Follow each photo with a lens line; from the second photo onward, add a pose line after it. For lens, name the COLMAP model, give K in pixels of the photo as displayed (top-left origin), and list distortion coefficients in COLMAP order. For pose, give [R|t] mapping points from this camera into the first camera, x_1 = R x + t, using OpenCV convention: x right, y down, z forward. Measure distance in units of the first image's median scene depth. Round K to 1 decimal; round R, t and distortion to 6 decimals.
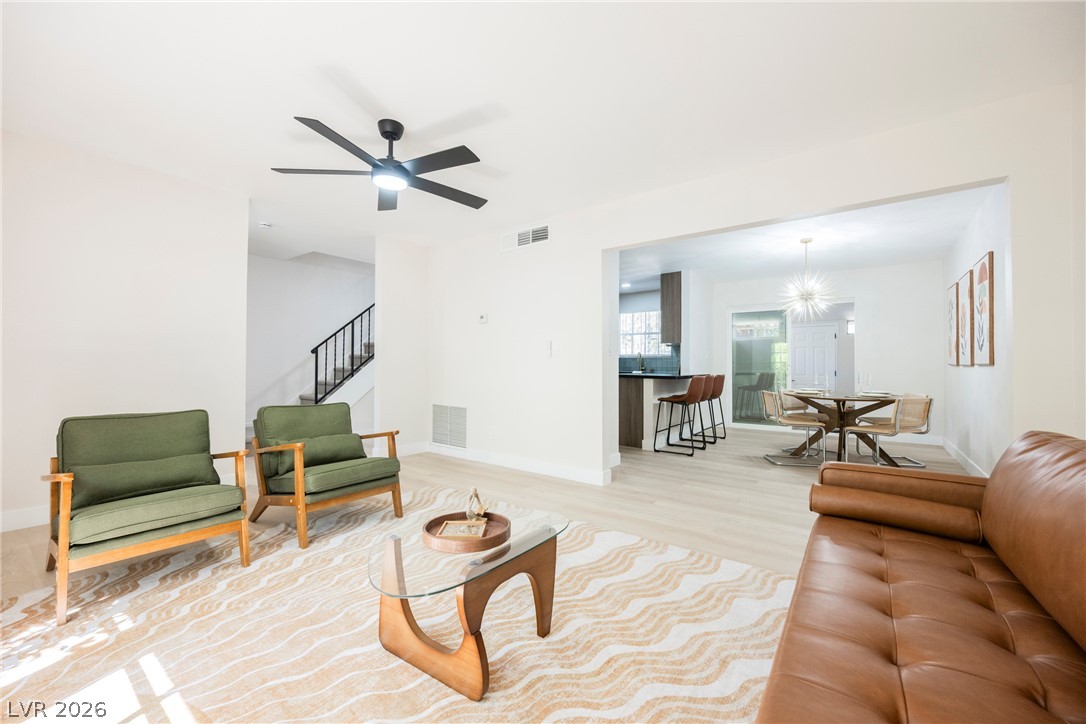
lens RADIAL K [[427.9, 0, 542.9], [0, 427.9, 358.5], [0, 0, 1]] dist [-0.002567, -0.000228]
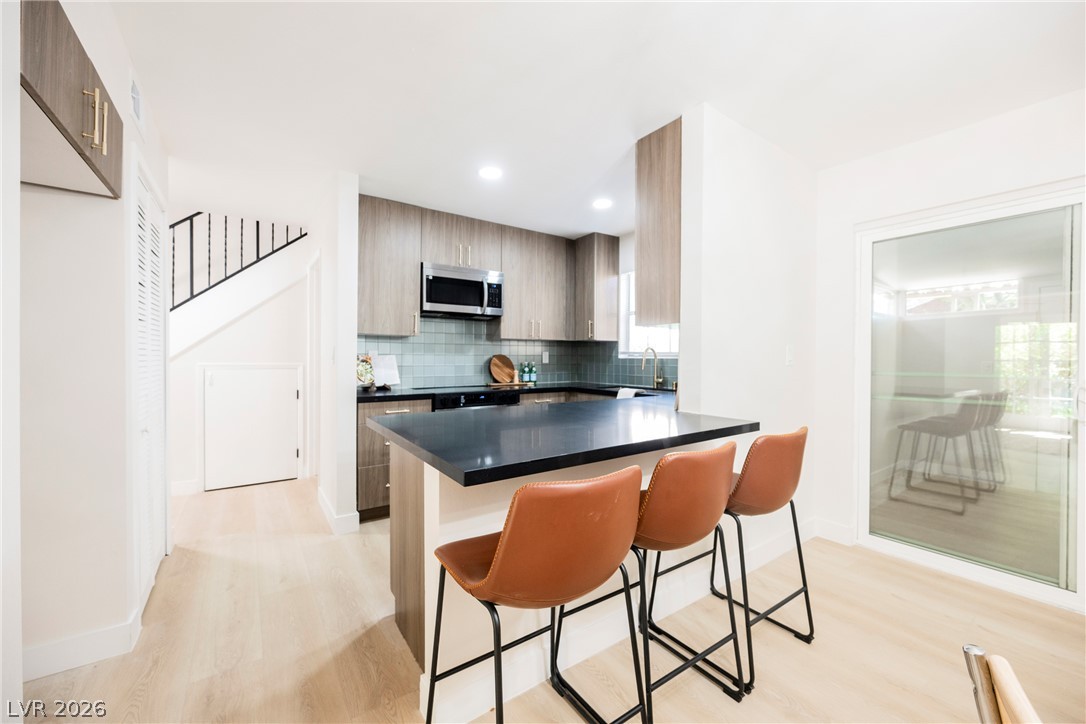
lens RADIAL K [[422.3, 0, 545.0], [0, 422.3, 362.2], [0, 0, 1]] dist [-0.002455, -0.000219]
pose [[0.950509, 0.000619, -0.310695, 0.398541], [0.007571, 0.999655, 0.025156, -0.018178], [0.310603, -0.026263, 0.950177, 0.783681]]
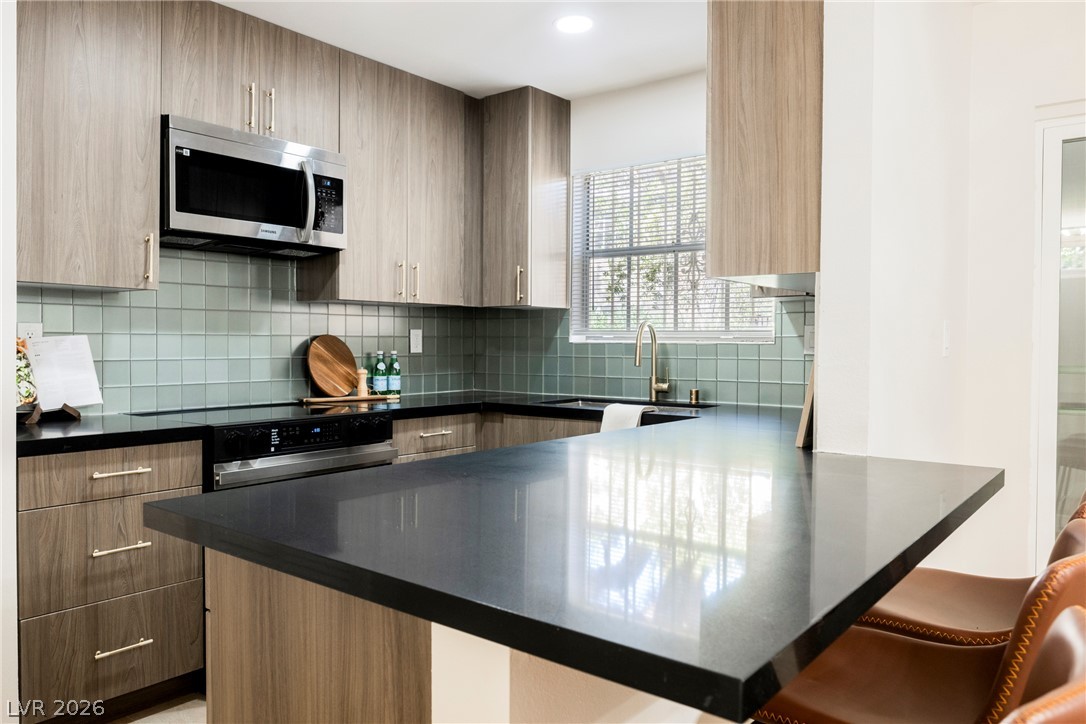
lens RADIAL K [[789.3, 0, 543.0], [0, 789.3, 362.0], [0, 0, 1]] dist [-0.001572, -0.001047]
pose [[0.999686, 0.000285, -0.025043, 0.270573], [0.000793, 0.999074, 0.043020, -0.018772], [0.025032, -0.043026, 0.998760, 0.836468]]
